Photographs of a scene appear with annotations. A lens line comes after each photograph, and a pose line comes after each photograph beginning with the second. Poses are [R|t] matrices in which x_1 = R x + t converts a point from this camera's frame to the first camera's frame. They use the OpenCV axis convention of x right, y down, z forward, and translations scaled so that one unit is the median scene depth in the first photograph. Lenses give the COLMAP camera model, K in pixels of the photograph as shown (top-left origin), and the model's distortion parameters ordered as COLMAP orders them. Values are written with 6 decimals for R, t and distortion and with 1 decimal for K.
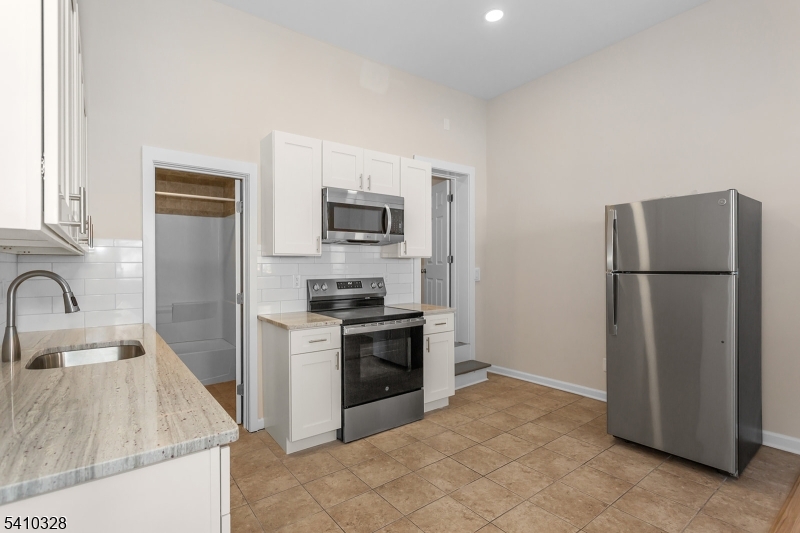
lens RADIAL K [[392.5, 0, 400.0], [0, 392.5, 266.5], [0, 0, 1]] dist [-0.001746, 0.000463]
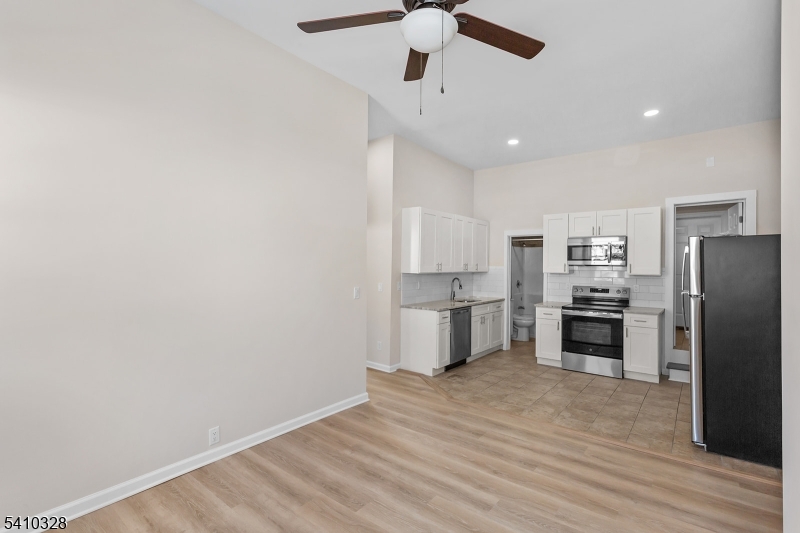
lens RADIAL K [[375.1, 0, 400.0], [0, 375.1, 266.5], [0, 0, 1]] dist [-0.000969, -0.000088]
pose [[0.244318, 0.007305, -0.969668, 1.465627], [-0.011514, 0.999923, 0.004632, -0.064491], [0.969627, 0.010033, 0.244383, -0.259439]]
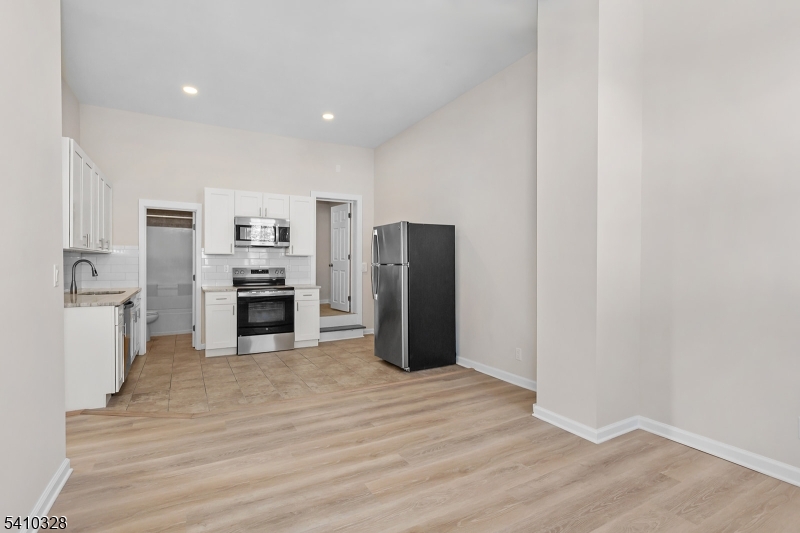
lens RADIAL K [[392.5, 0, 400.0], [0, 392.5, 266.5], [0, 0, 1]] dist [-0.001746, 0.000463]
pose [[0.989435, 0.010282, -0.144610, 0.868534], [-0.009536, 0.999937, 0.005852, 0.011649], [0.144661, -0.004411, 0.989471, -0.718355]]
